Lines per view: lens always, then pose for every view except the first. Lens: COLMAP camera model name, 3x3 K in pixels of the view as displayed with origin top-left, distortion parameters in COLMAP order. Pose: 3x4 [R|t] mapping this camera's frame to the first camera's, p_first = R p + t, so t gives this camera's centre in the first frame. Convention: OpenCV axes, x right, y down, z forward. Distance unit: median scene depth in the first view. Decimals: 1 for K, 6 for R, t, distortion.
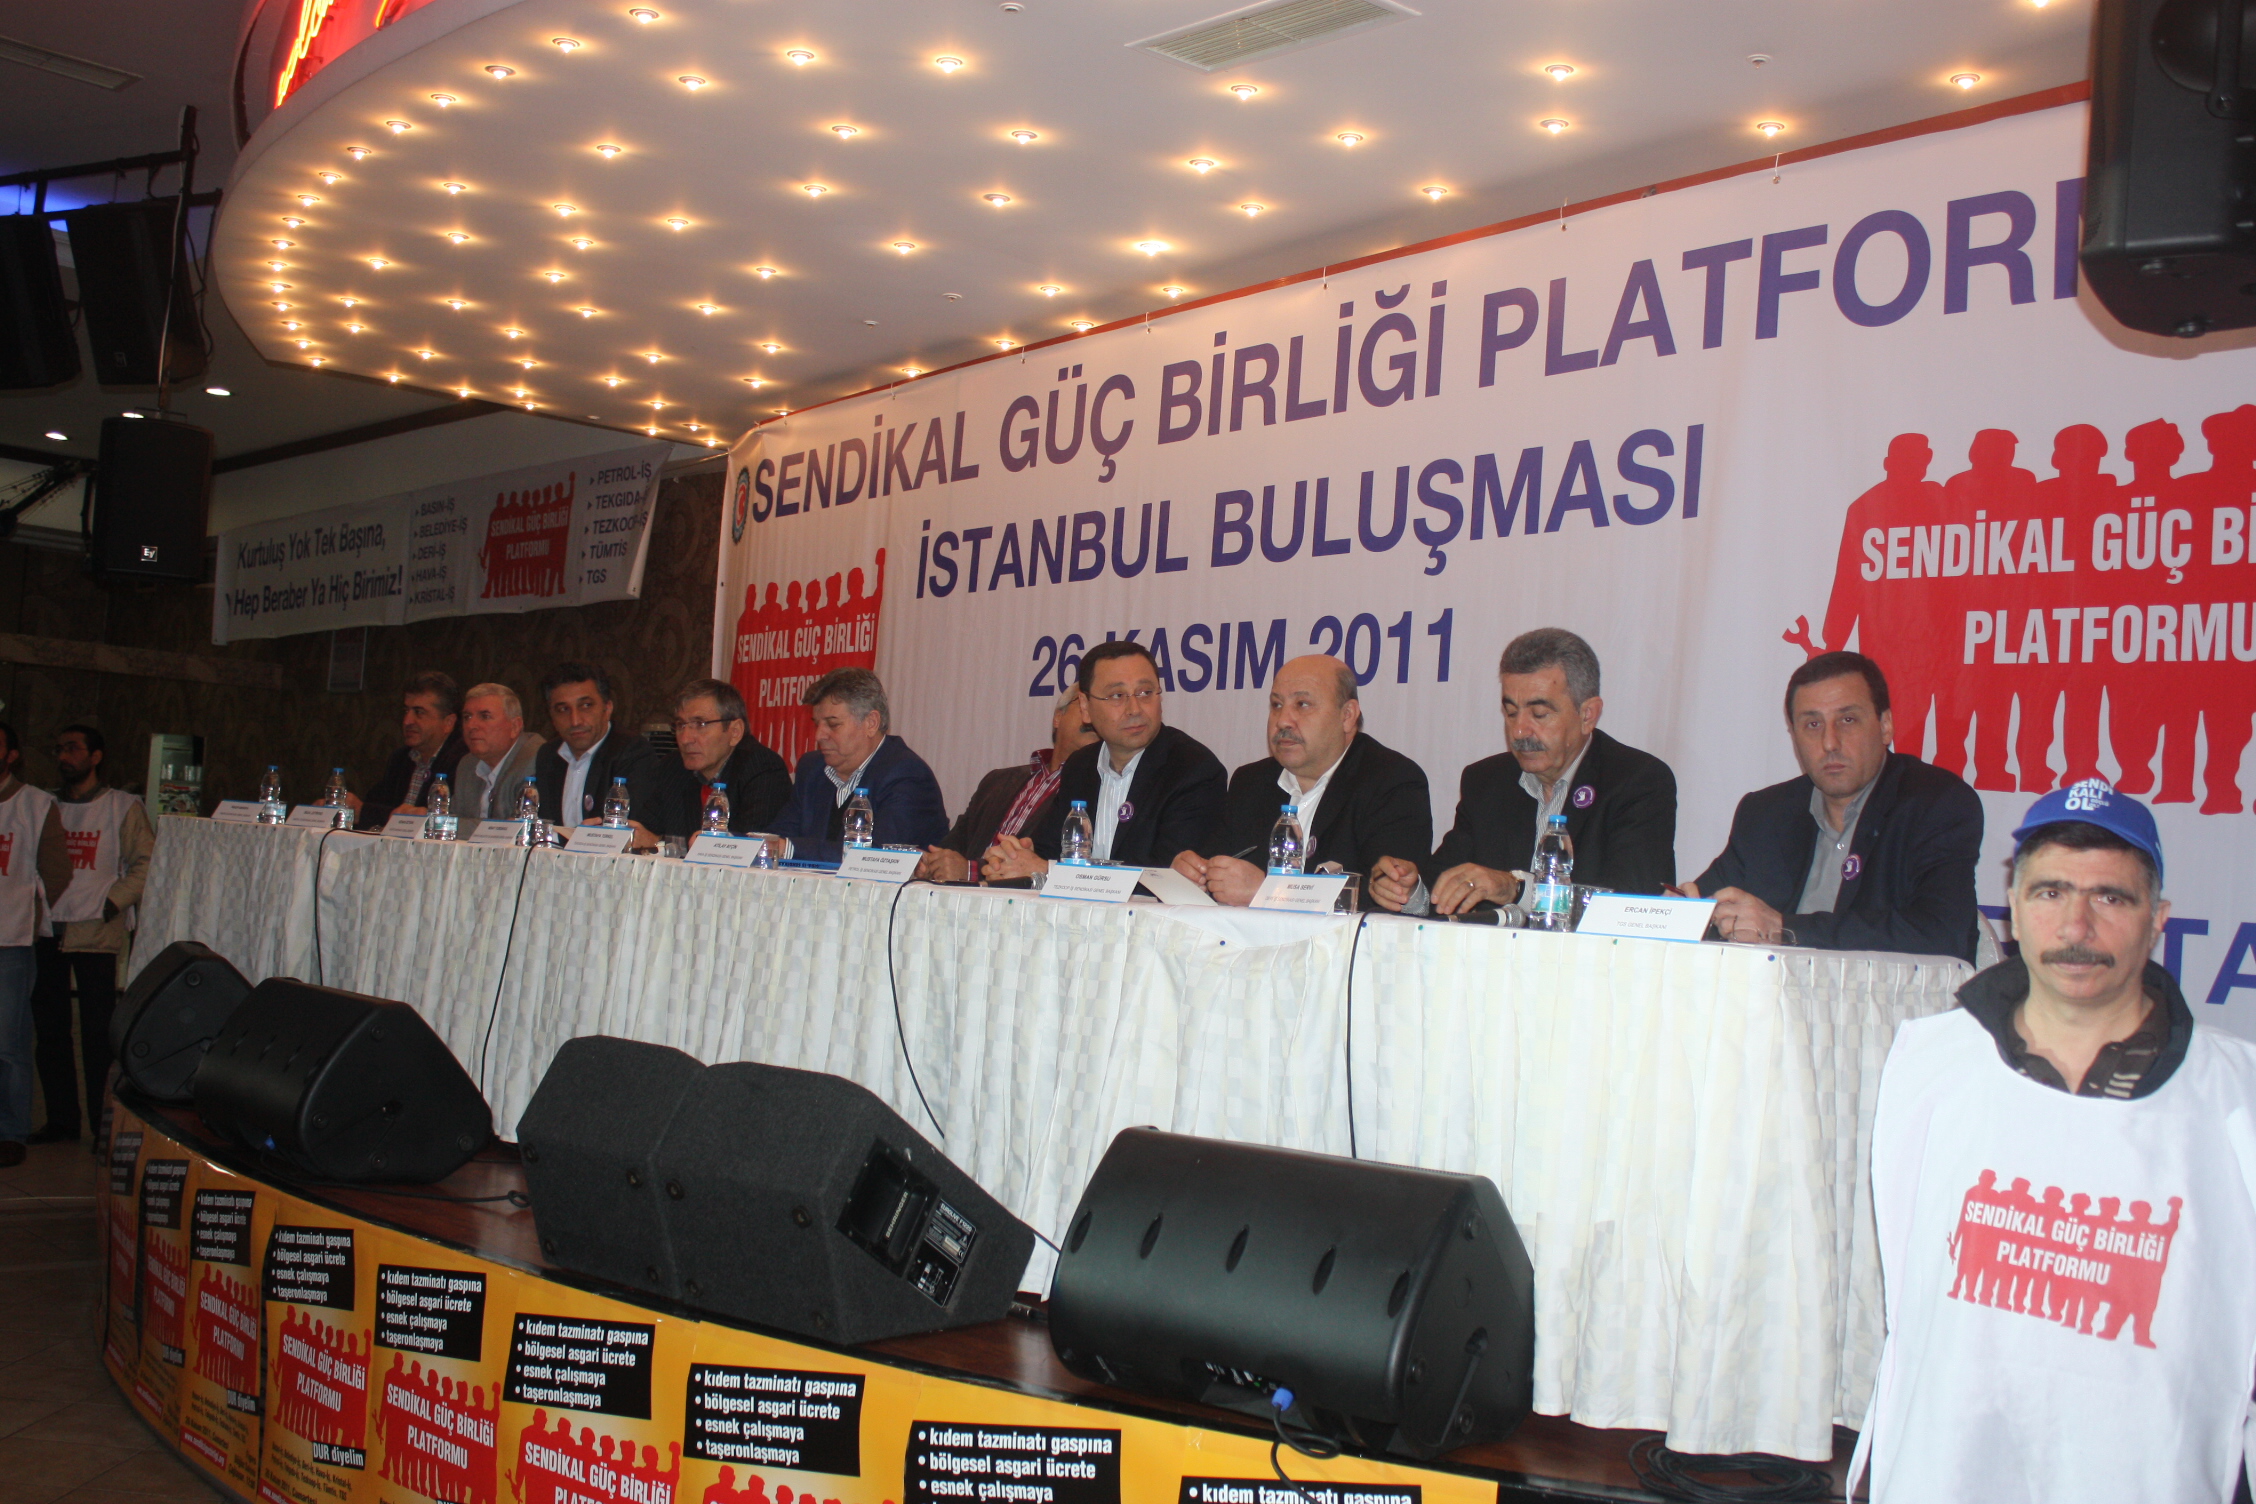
lens RADIAL K [[2287.8, 0, 1103.9], [0, 2287.8, 748.5], [0, 0, 1]] dist [-0.133007, 0.134718]
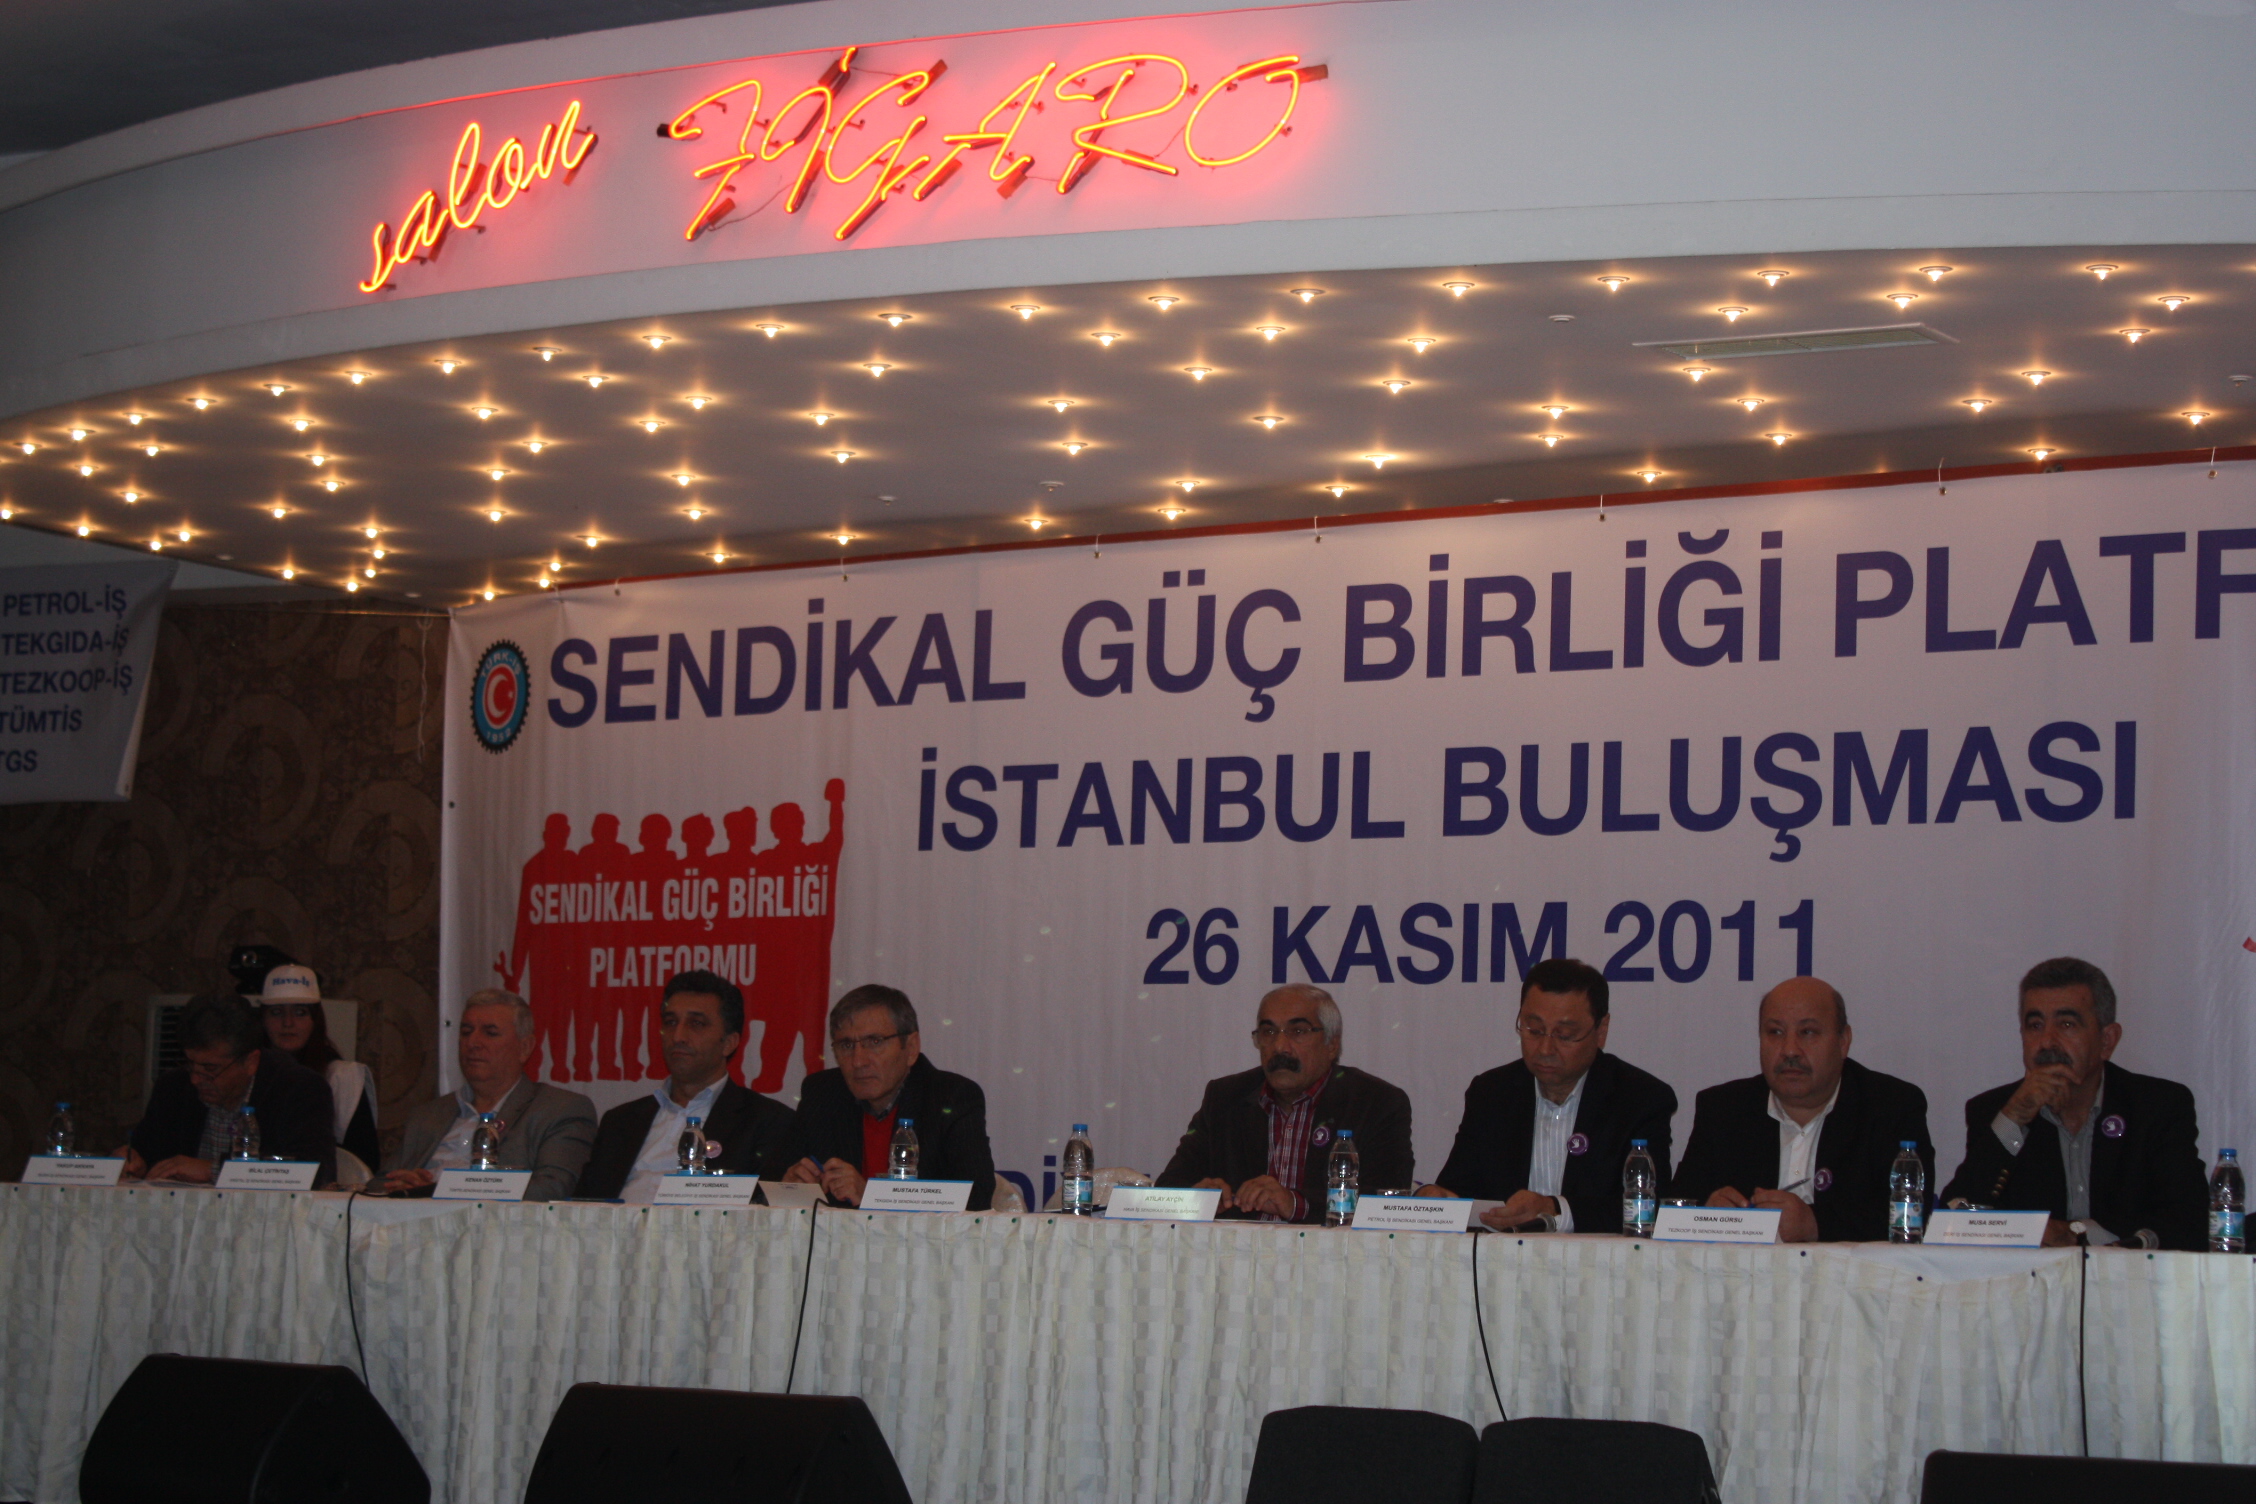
lens RADIAL K [[4469.8, 0, 1128.0], [0, 4469.8, 752.0], [0, 0, 1]] dist [0.048928, 0.028834]
pose [[0.943703, -0.011364, 0.330598, -0.687586], [0.020592, 0.999490, -0.024425, -0.081398], [-0.330152, 0.029858, 0.943456, -0.592261]]
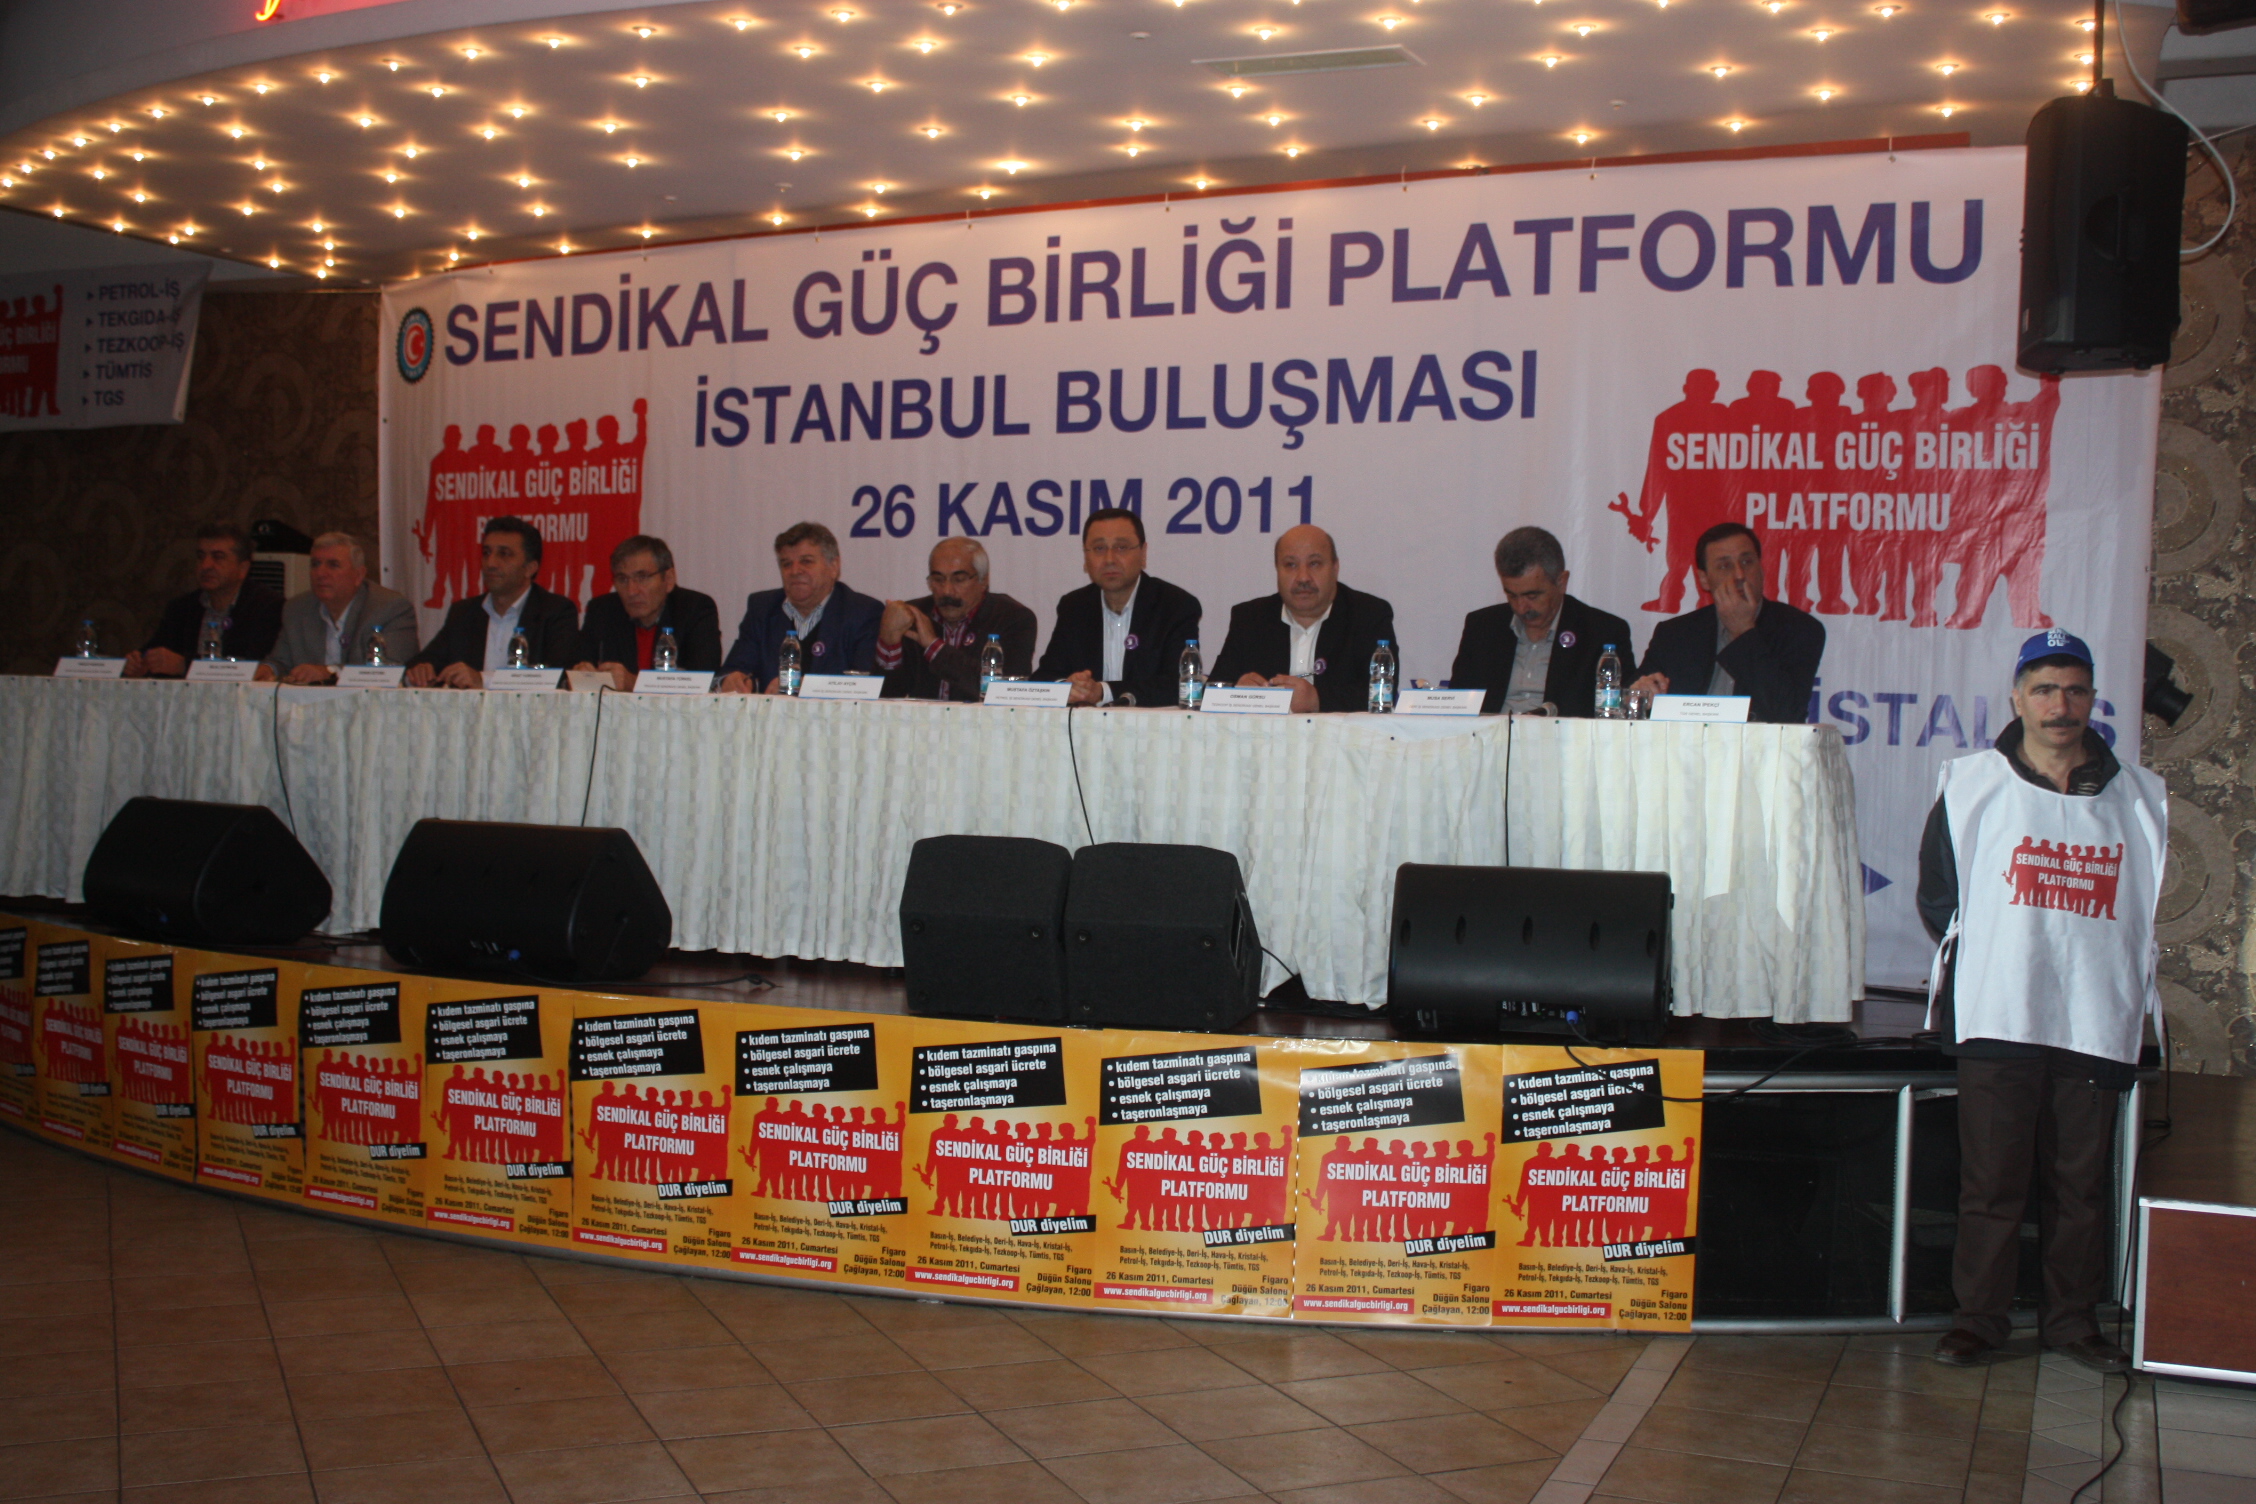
lens RADIAL K [[2517.5, 0, 1128.0], [0, 2517.5, 752.0], [0, 0, 1]] dist [-0.113123, 0.083960]
pose [[0.909428, -0.056707, 0.411978, -0.539190], [0.016258, 0.994750, 0.101034, -0.050658], [-0.415544, -0.085185, 0.905575, -0.272792]]
